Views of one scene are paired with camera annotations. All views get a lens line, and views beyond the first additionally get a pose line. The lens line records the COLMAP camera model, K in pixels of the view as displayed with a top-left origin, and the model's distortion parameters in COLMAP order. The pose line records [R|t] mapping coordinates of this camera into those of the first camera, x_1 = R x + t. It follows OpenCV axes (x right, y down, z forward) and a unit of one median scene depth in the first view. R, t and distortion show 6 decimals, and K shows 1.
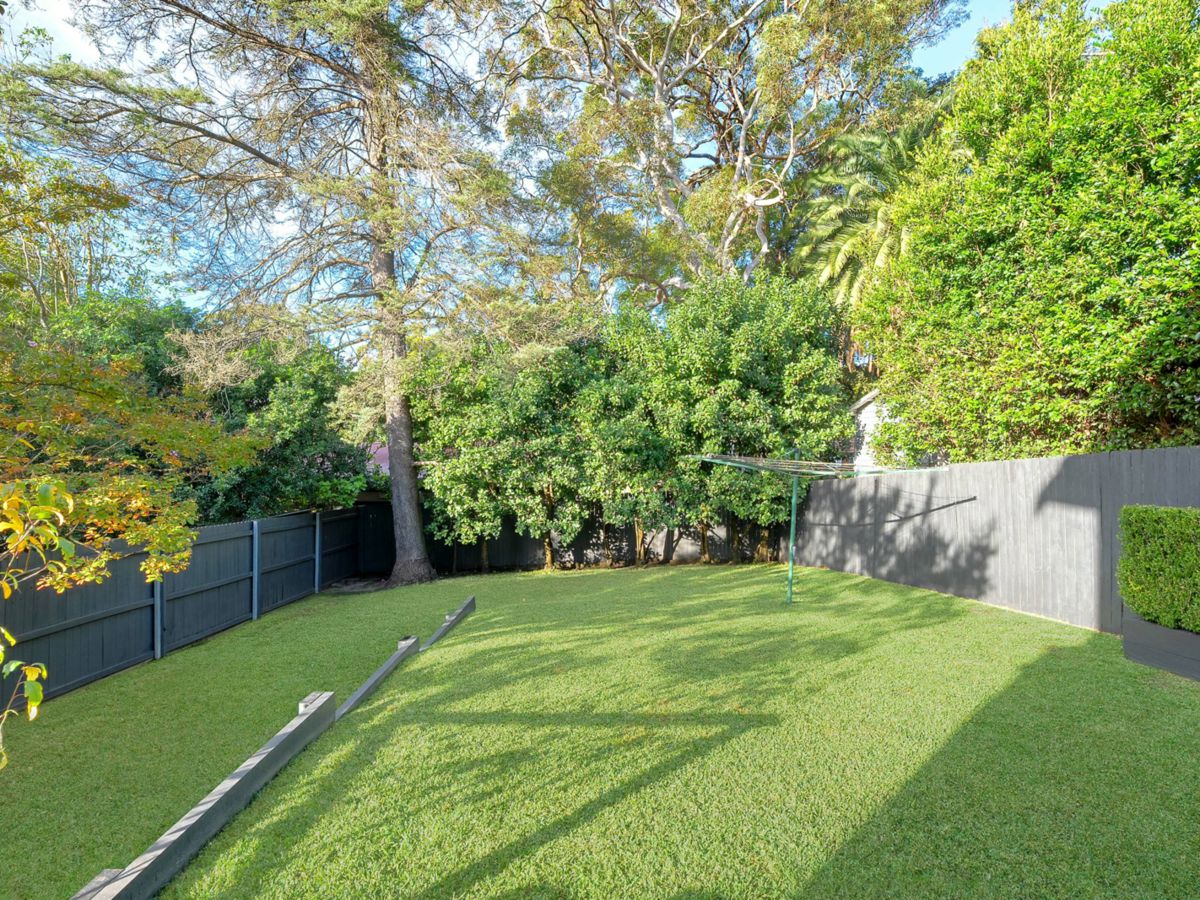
lens RADIAL K [[615.6, 0, 595.3], [0, 615.6, 454.0], [0, 0, 1]] dist [-0.001586, -0.000210]
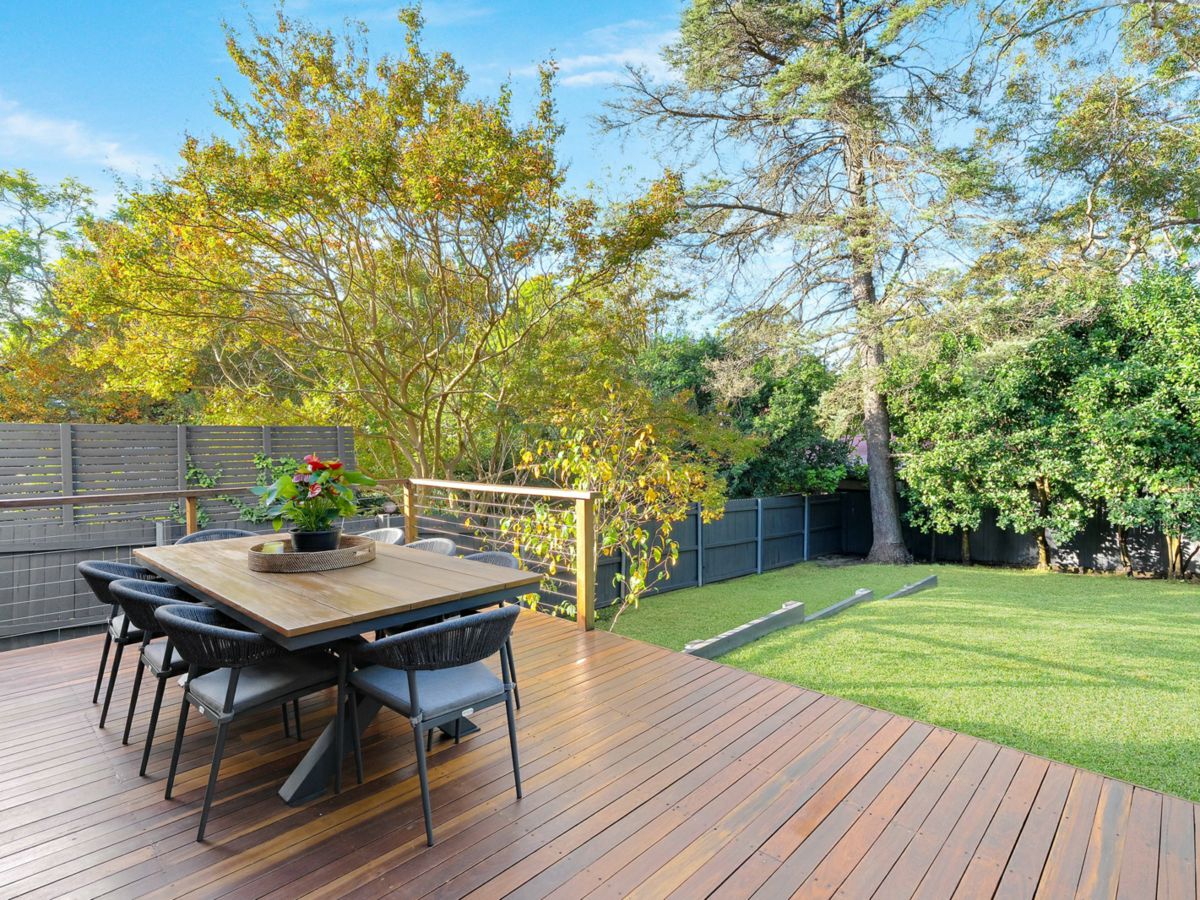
lens RADIAL K [[630.3, 0, 600.0], [0, 630.3, 450.0], [0, 0, 1]] dist [-0.002411, -0.000209]
pose [[0.729101, 0.001571, -0.684404, 0.100411], [0.005248, 0.999955, 0.007887, -0.006338], [0.684386, -0.009342, 0.729060, -0.178341]]
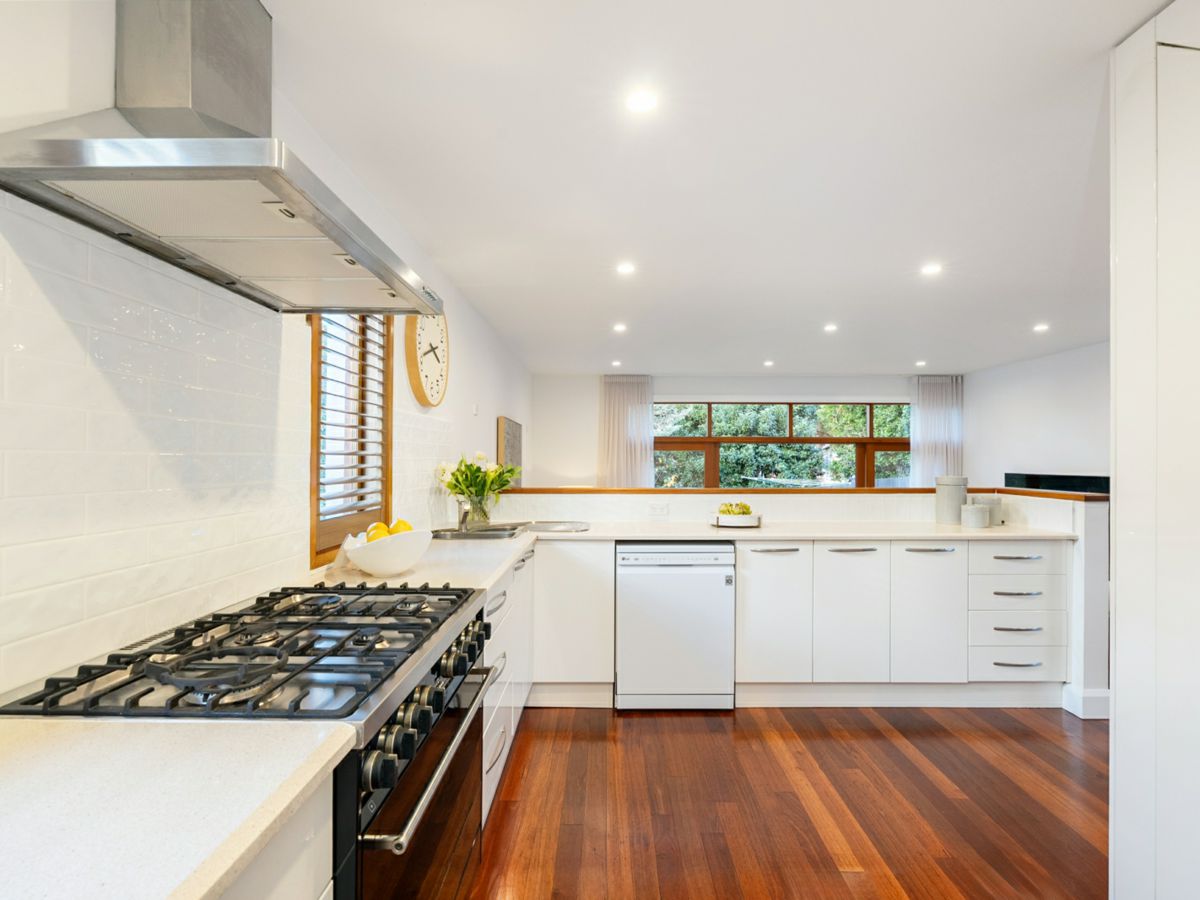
lens RADIAL K [[615.6, 0, 595.3], [0, 615.6, 454.0], [0, 0, 1]] dist [-0.001586, -0.000210]
pose [[0.999971, -0.006945, -0.003048, -0.284679], [0.006908, 0.999904, -0.011995, -0.042628], [0.003131, 0.011973, 0.999923, -0.921267]]
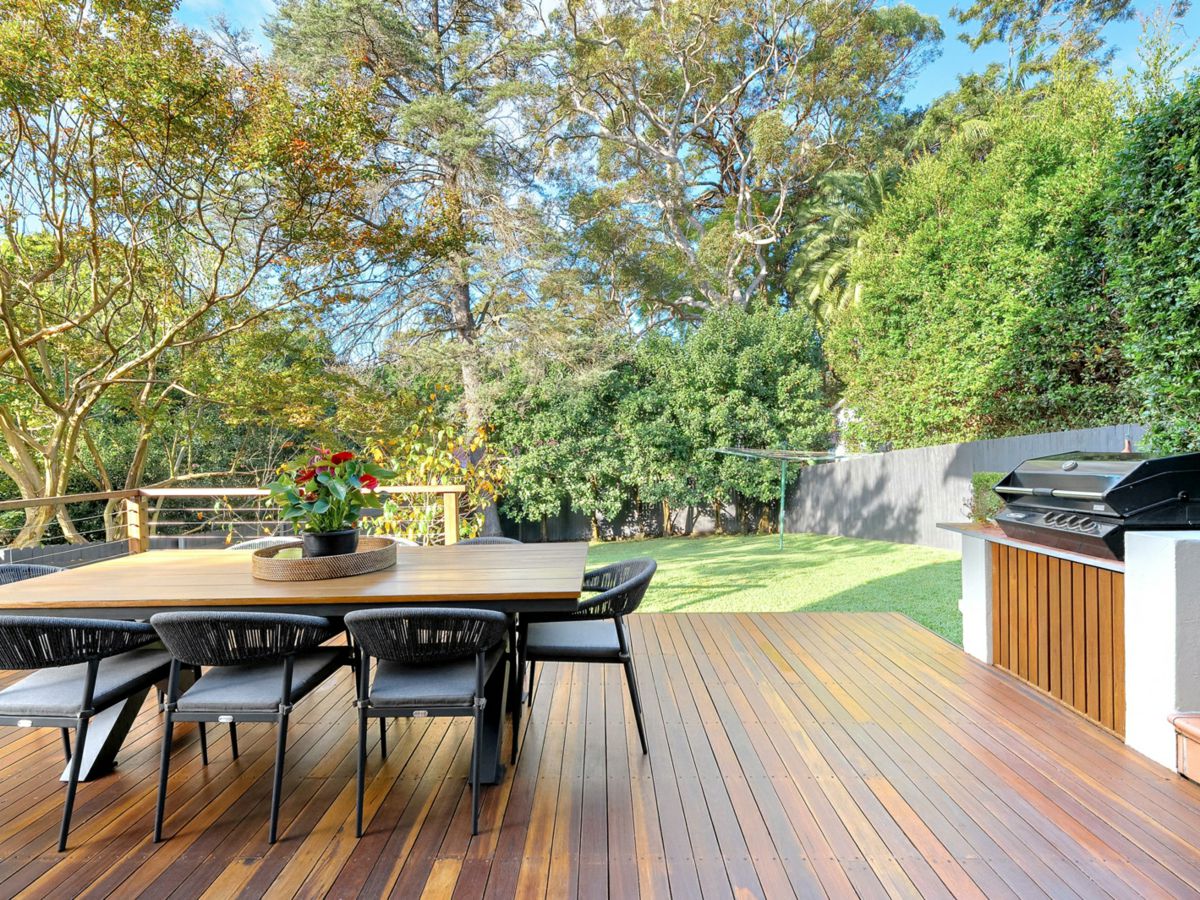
lens RADIAL K [[615.7, 0, 598.9], [0, 615.7, 450.1], [0, 0, 1]] dist [-0.002677, -0.000380]
pose [[0.999801, -0.019246, -0.005245, -0.065164], [0.019247, 0.999815, 0.000170, 0.000701], [0.005241, -0.000271, 0.999986, -0.294357]]
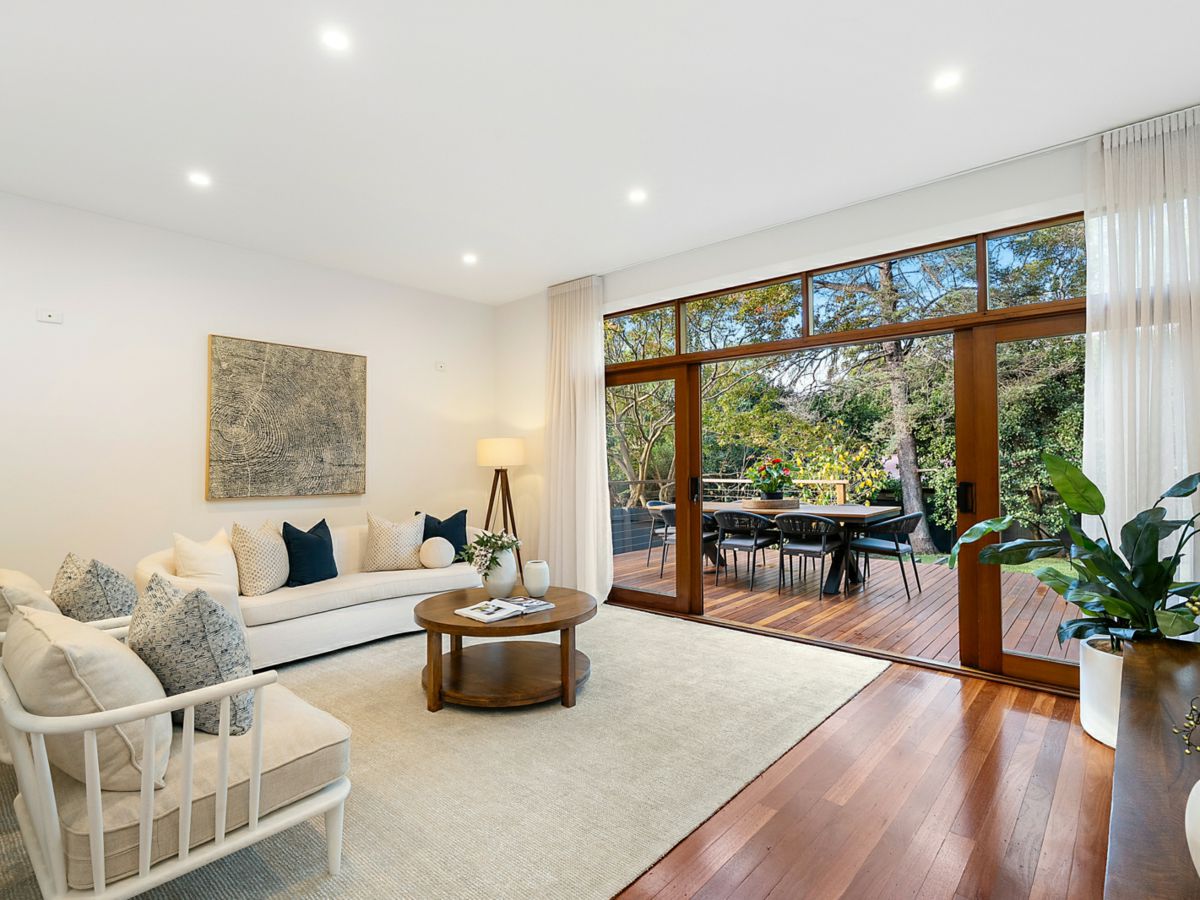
lens RADIAL K [[615.7, 0, 598.9], [0, 615.7, 450.1], [0, 0, 1]] dist [-0.002677, -0.000380]
pose [[0.758834, -0.028746, -0.650649, 0.072008], [0.010201, 0.999427, -0.032259, 0.007413], [0.651204, 0.017842, 0.758693, -0.577889]]
